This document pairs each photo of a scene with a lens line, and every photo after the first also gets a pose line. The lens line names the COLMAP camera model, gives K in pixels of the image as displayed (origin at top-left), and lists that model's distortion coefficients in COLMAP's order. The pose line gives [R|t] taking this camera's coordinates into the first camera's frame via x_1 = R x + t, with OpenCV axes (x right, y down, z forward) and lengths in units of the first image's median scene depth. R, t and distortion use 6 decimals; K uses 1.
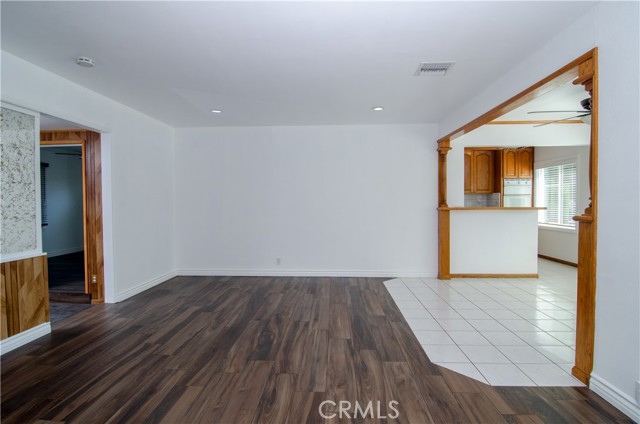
lens RADIAL K [[310.2, 0, 316.8], [0, 310.2, 210.8], [0, 0, 1]] dist [-0.018116, -0.004858]
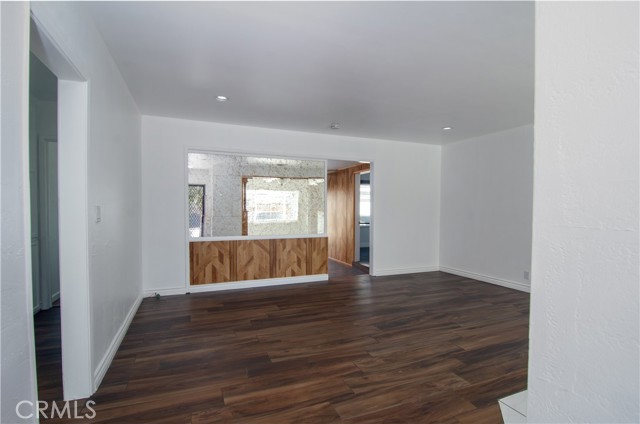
lens RADIAL K [[310.2, 0, 310.6], [0, 310.2, 215.1], [0, 0, 1]] dist [-0.018116, -0.004858]
pose [[0.411683, 0.020068, -0.911106, 0.759217], [-0.022836, 0.999671, 0.011701, 0.001757], [0.911041, 0.015989, 0.412006, 0.172381]]
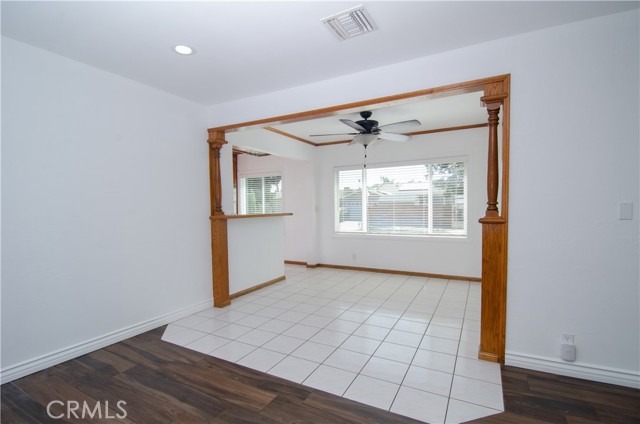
lens RADIAL K [[310.2, 0, 305.6], [0, 310.2, 212.5], [0, 0, 1]] dist [-0.018116, -0.004858]
pose [[0.452879, -0.025354, 0.891211, -0.342057], [0.040299, 0.999156, 0.007947, -0.029516], [-0.890661, 0.032316, 0.453519, 0.790673]]
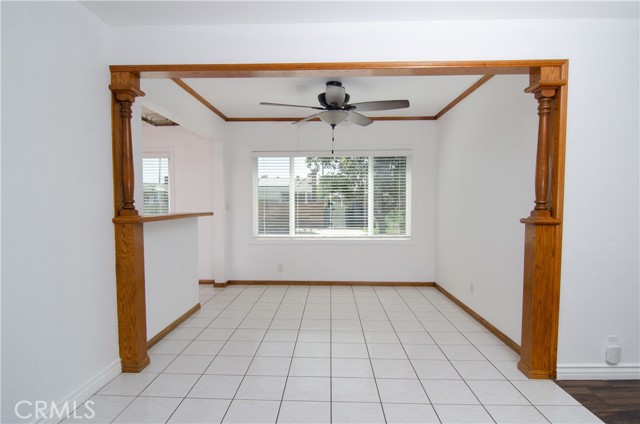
lens RADIAL K [[359.7, 0, 310.8], [0, 359.7, 214.8], [0, 0, 1]] dist [-0.017765, -0.004034]
pose [[-0.005785, -0.034563, 0.999386, -0.225386], [0.029595, 0.998959, 0.034719, -0.043714], [-0.999545, 0.029778, -0.004756, 1.296993]]
